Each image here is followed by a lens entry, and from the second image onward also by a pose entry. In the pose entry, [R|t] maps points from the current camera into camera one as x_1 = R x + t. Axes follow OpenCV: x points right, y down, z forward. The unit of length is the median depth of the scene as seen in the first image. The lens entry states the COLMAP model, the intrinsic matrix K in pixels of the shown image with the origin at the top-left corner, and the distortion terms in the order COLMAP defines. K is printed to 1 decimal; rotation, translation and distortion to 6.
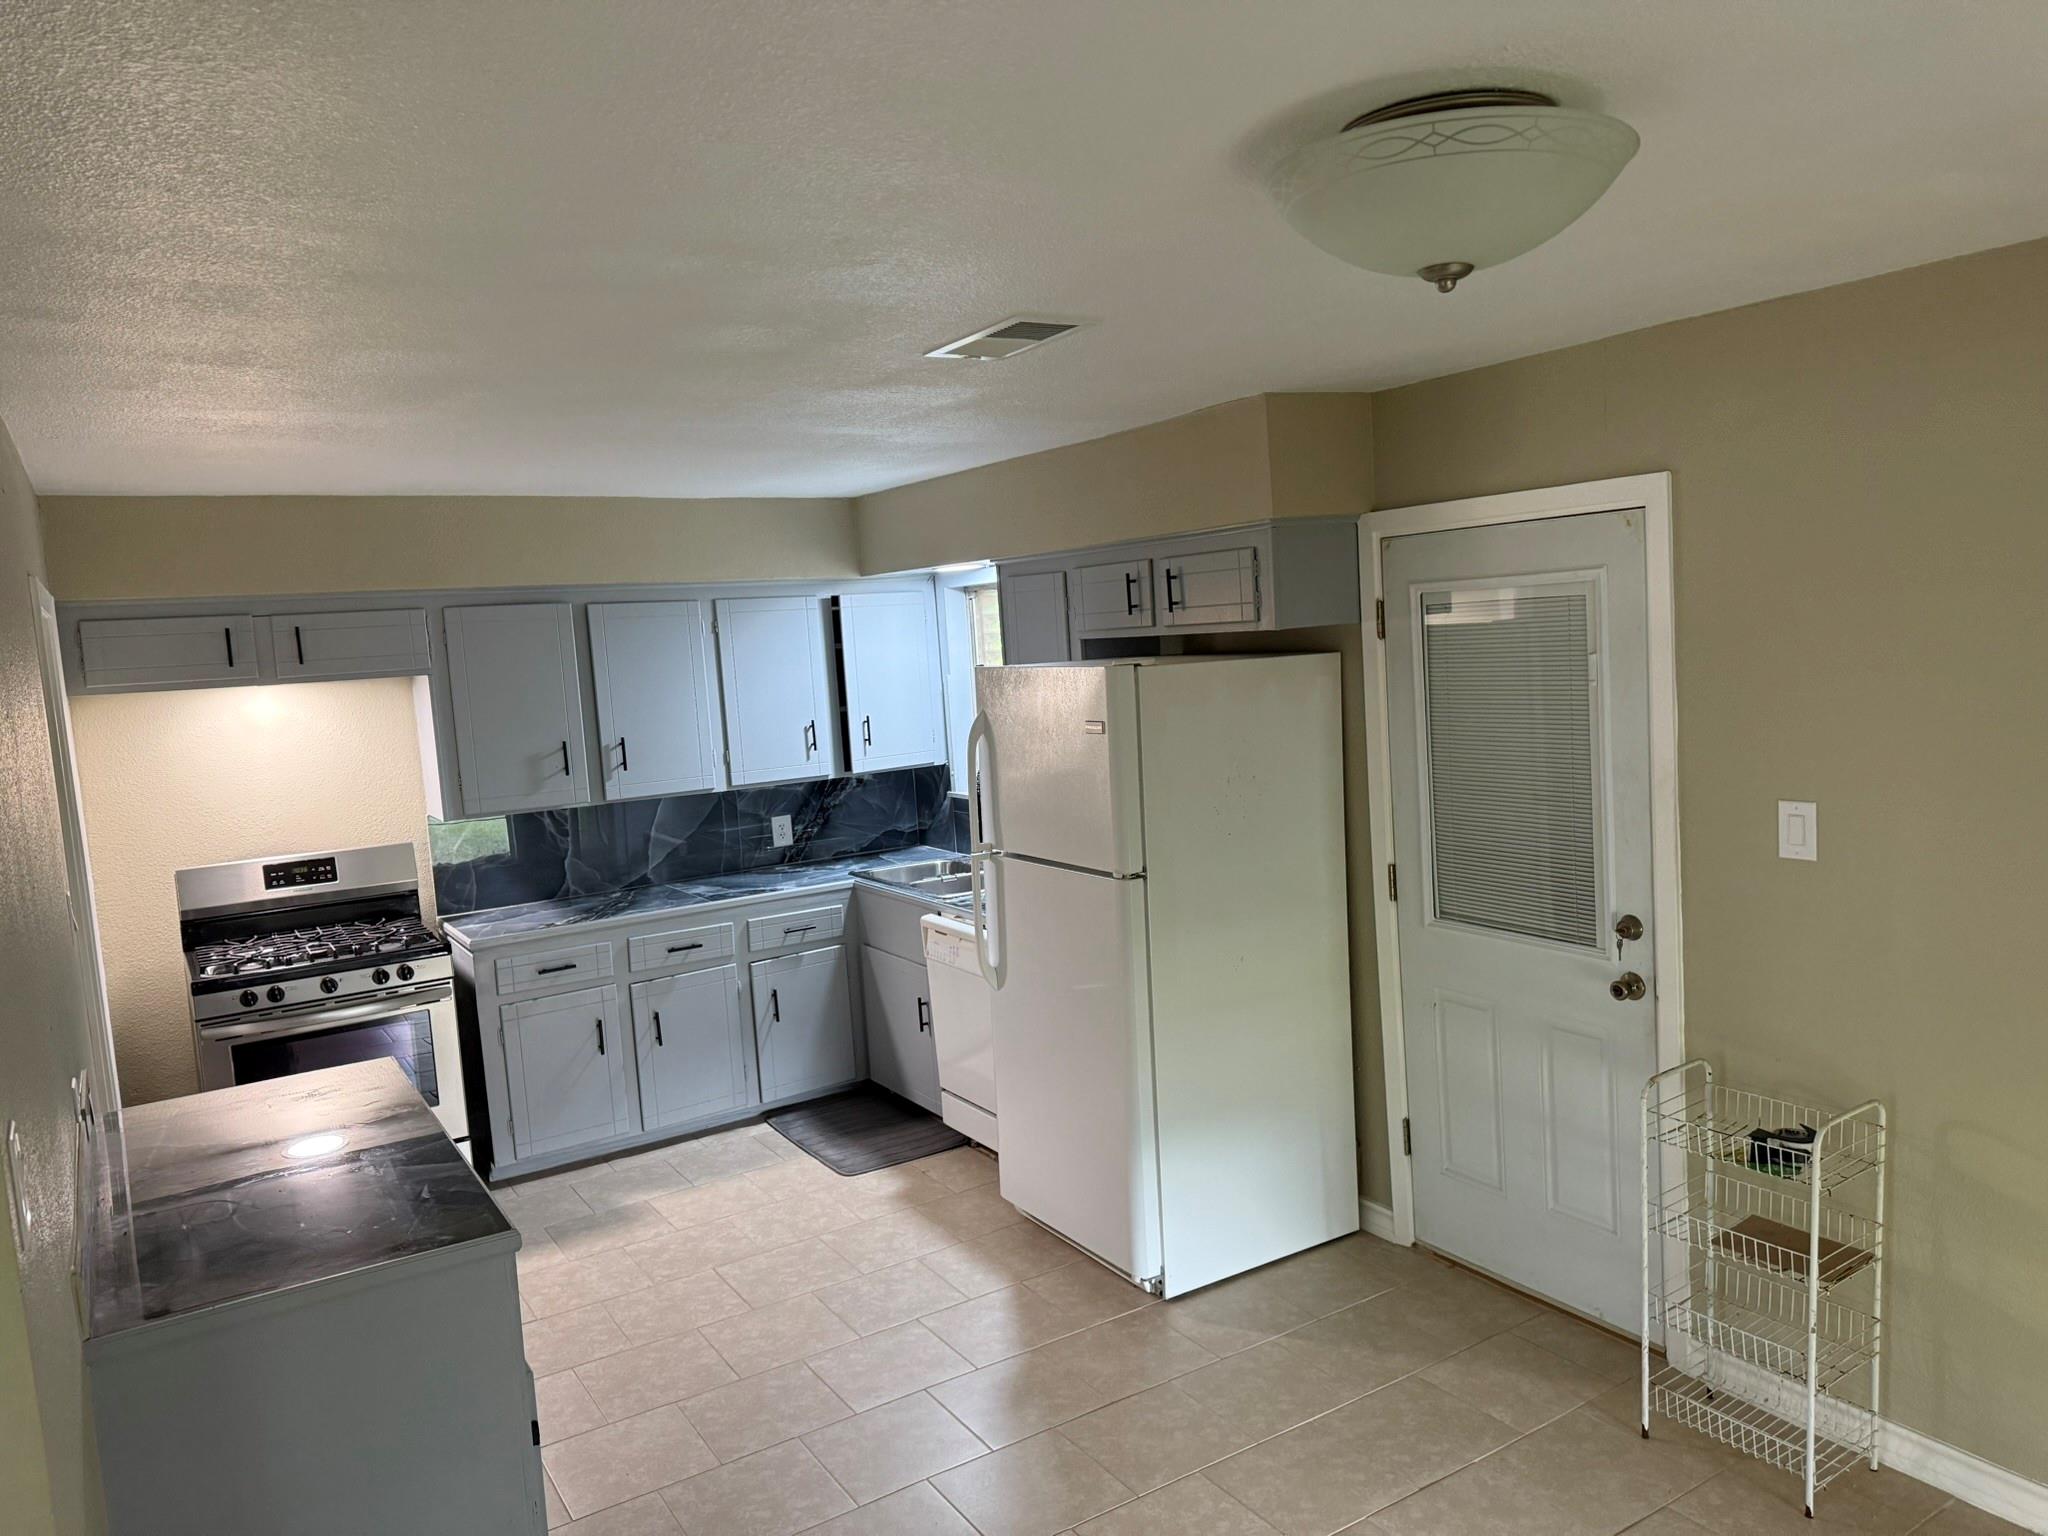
lens RADIAL K [[1429.6, 0, 1024.0], [0, 1429.6, 768.0], [0, 0, 1]] dist [0.001152, 0.001384]
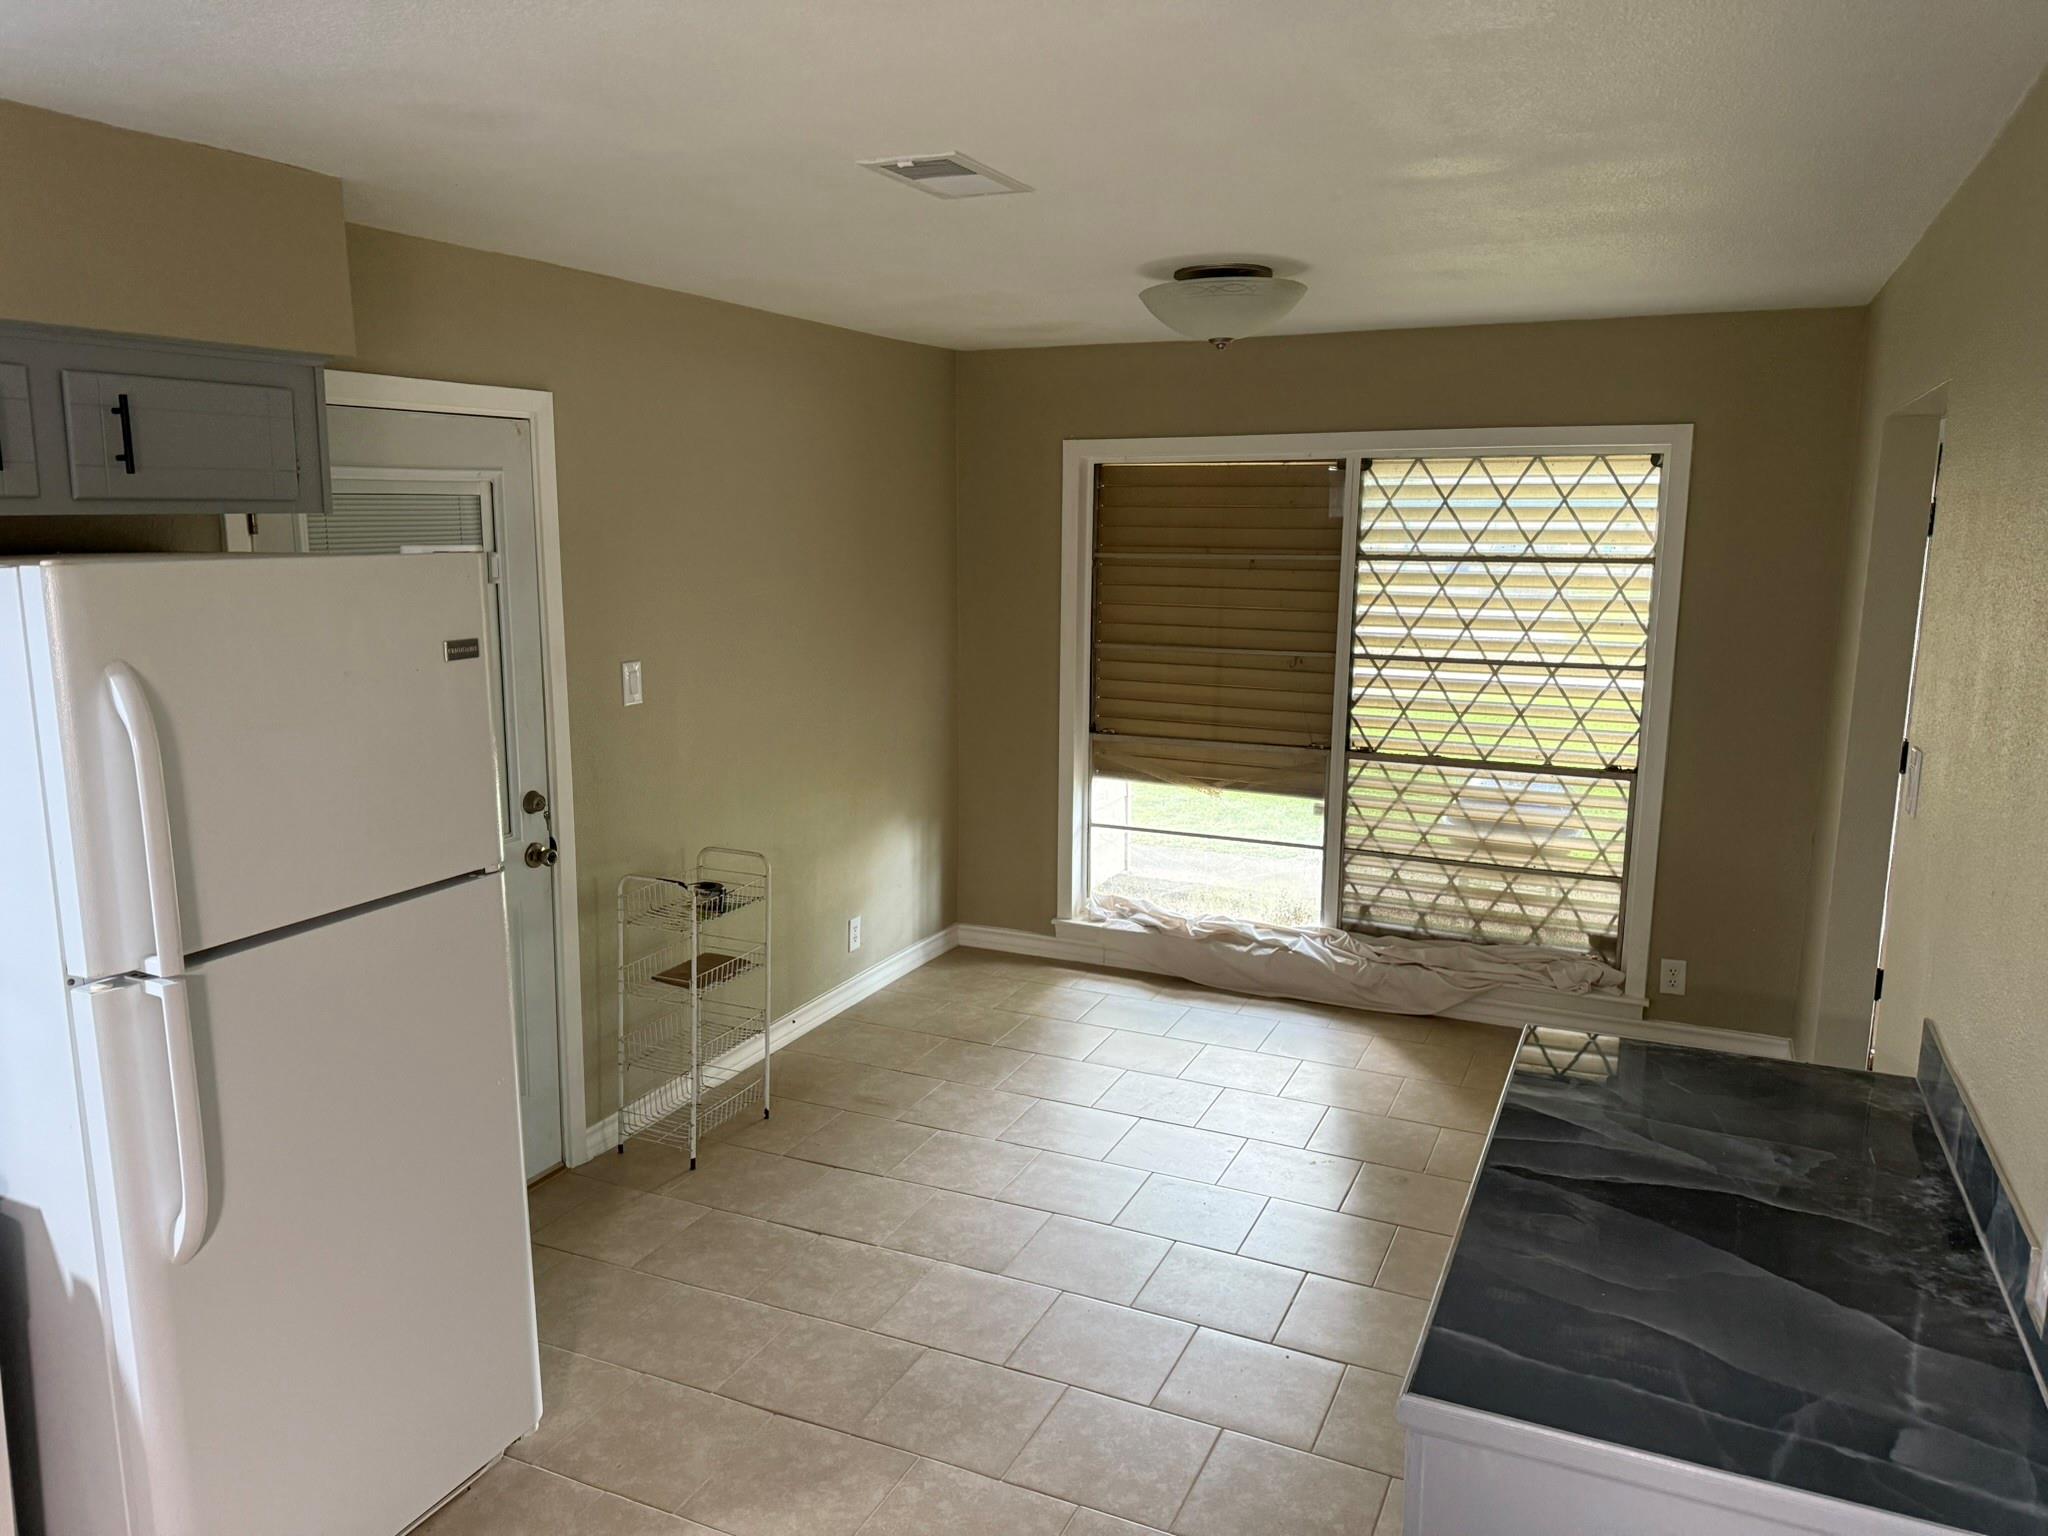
lens RADIAL K [[1429.6, 0, 1024.0], [0, 1429.6, 768.0], [0, 0, 1]] dist [0.001152, 0.001384]
pose [[-0.580615, -0.080774, 0.810162, -0.714000], [0.106864, 0.978898, 0.174182, -0.068577], [-0.807135, 0.187710, -0.559730, 1.354479]]
